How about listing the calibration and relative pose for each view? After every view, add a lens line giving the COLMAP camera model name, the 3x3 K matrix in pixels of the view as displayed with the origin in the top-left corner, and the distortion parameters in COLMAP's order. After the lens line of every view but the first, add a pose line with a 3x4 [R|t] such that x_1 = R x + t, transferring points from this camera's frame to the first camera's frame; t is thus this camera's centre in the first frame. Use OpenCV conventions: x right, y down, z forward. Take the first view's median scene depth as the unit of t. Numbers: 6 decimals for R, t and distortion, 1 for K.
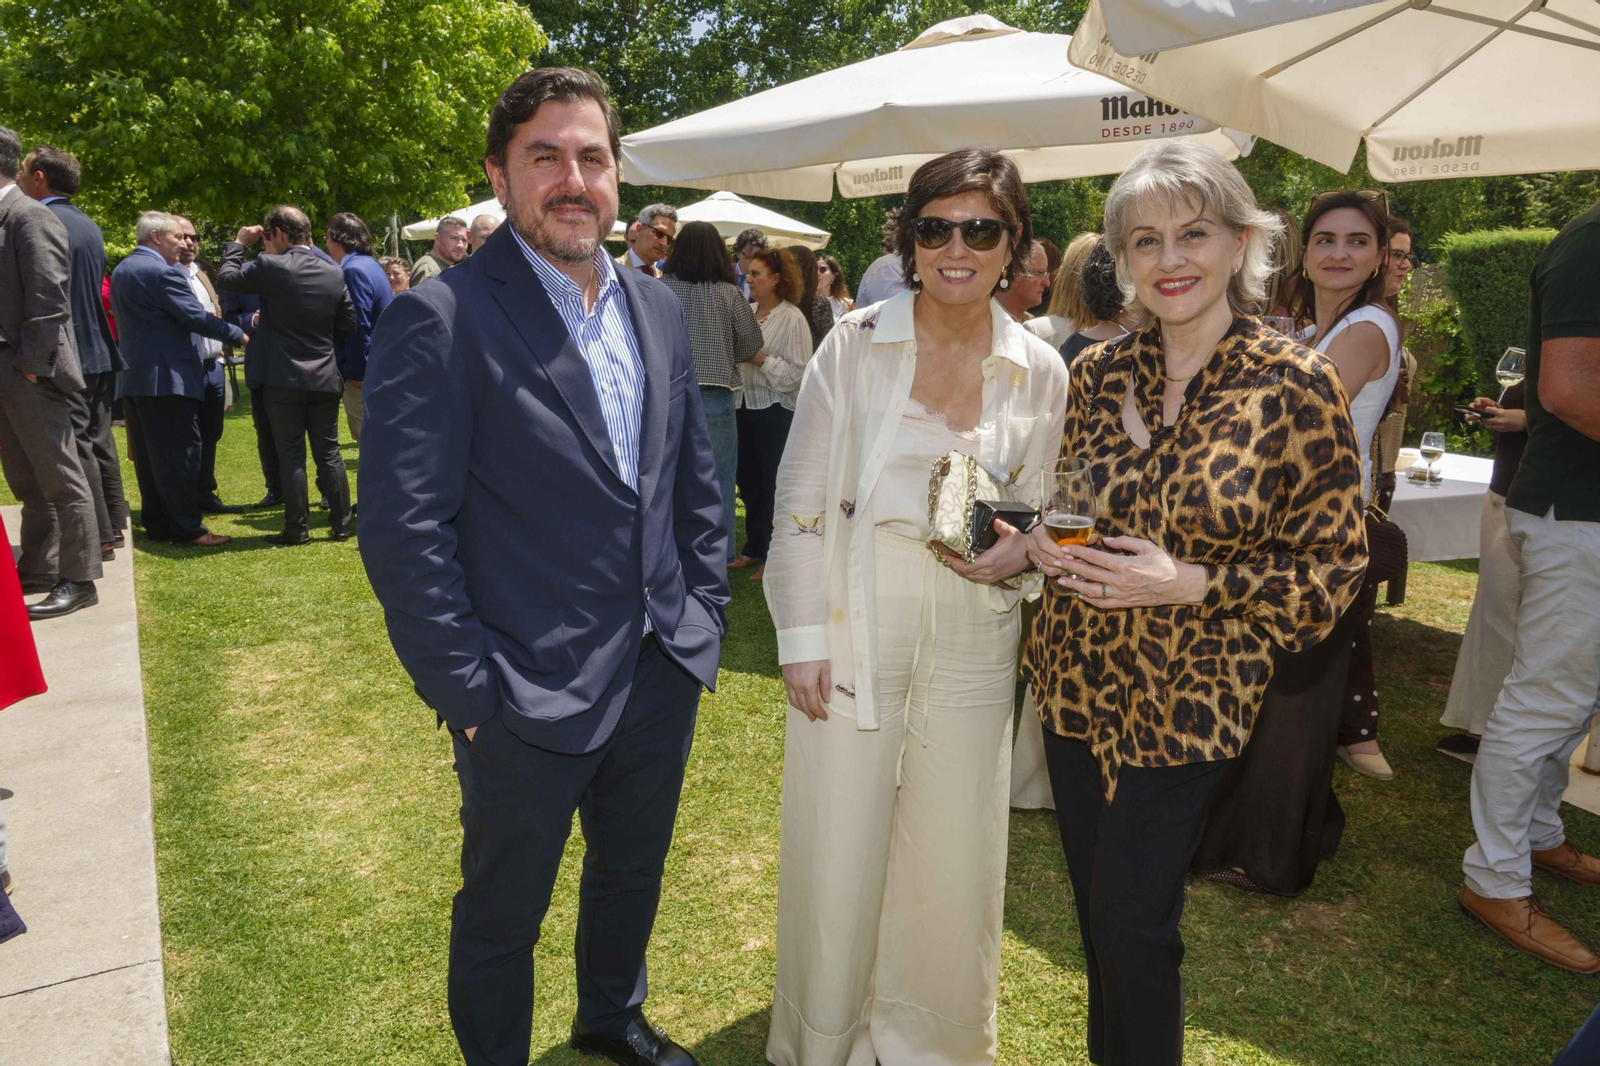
lens RADIAL K [[1115.5, 0, 798.6], [0, 1115.5, 535.6], [0, 0, 1]] dist [0.023533, -0.021770]
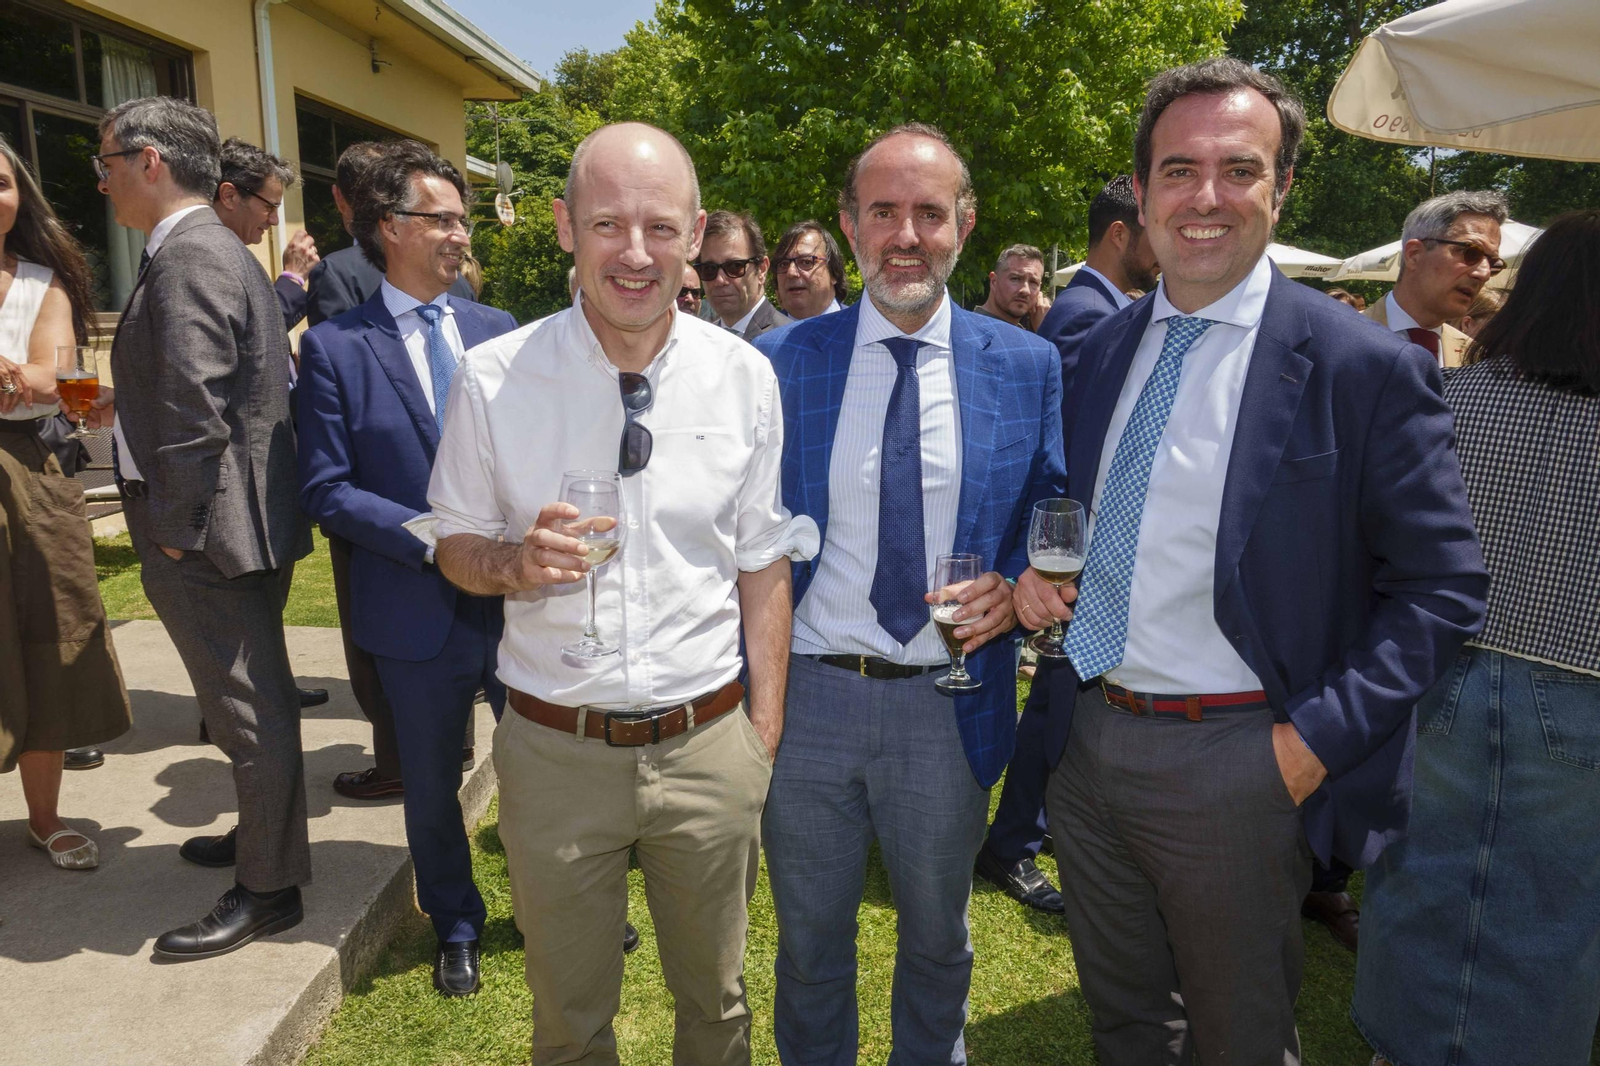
lens RADIAL K [[1115.5, 0, 796.3], [0, 1115.5, 531.7], [0, 0, 1]] dist [0.023533, -0.021770]
pose [[0.840578, 0.099762, -0.532425, -0.101786], [-0.119920, 0.992778, -0.003305, -0.140623], [0.528250, 0.066627, 0.846471, 0.531501]]
